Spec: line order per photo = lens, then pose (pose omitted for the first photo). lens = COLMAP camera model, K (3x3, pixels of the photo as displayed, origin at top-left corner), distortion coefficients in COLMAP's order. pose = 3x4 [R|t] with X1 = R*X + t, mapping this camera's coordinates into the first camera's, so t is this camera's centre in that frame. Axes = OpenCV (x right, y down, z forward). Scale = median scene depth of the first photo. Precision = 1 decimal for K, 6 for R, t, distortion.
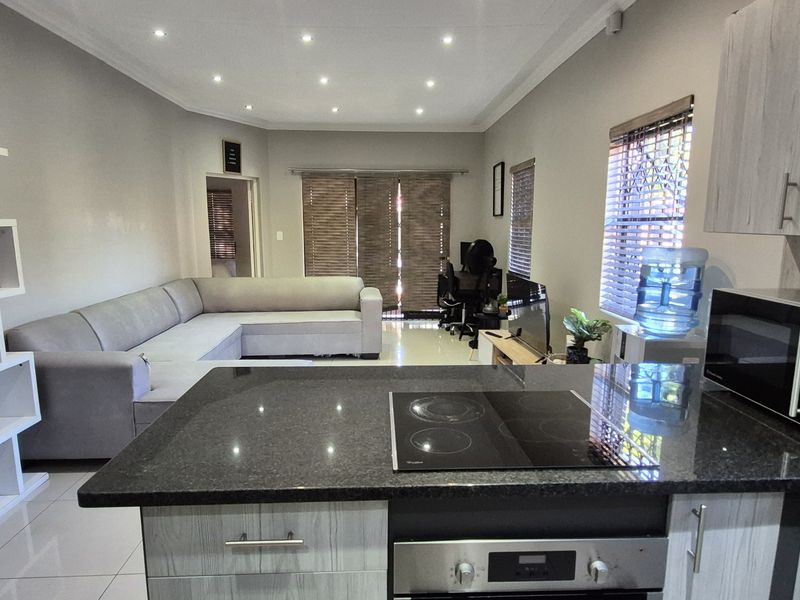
lens RADIAL K [[519.4, 0, 401.1], [0, 519.4, 314.7], [0, 0, 1]] dist [0.003700, -0.000198]
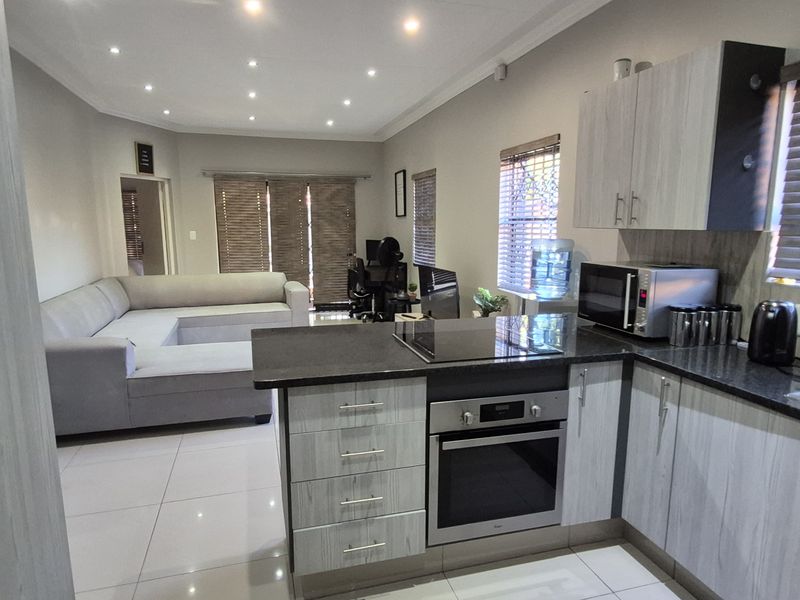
lens RADIAL K [[519.4, 0, 401.1], [0, 519.4, 314.7], [0, 0, 1]] dist [0.003700, -0.000198]
pose [[0.972693, -0.041796, 0.228300, -0.087869], [0.041870, 0.999113, 0.004519, 0.022500], [-0.228286, 0.005164, 0.973580, -0.122374]]
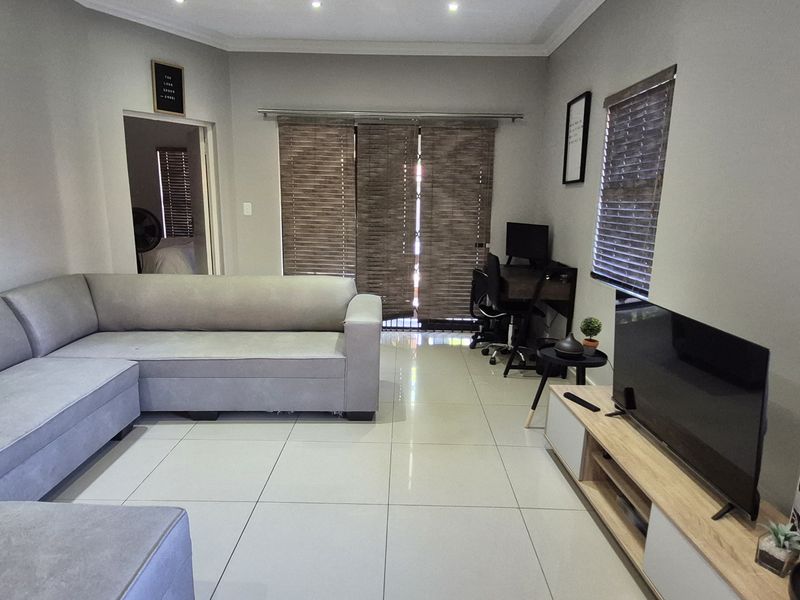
lens RADIAL K [[519.4, 0, 401.1], [0, 519.4, 314.7], [0, 0, 1]] dist [0.003700, -0.000198]
pose [[0.998620, 0.026106, -0.045563, 0.011539], [-0.023915, 0.998562, 0.047983, -0.057578], [0.046750, -0.046827, 0.997808, 0.366336]]
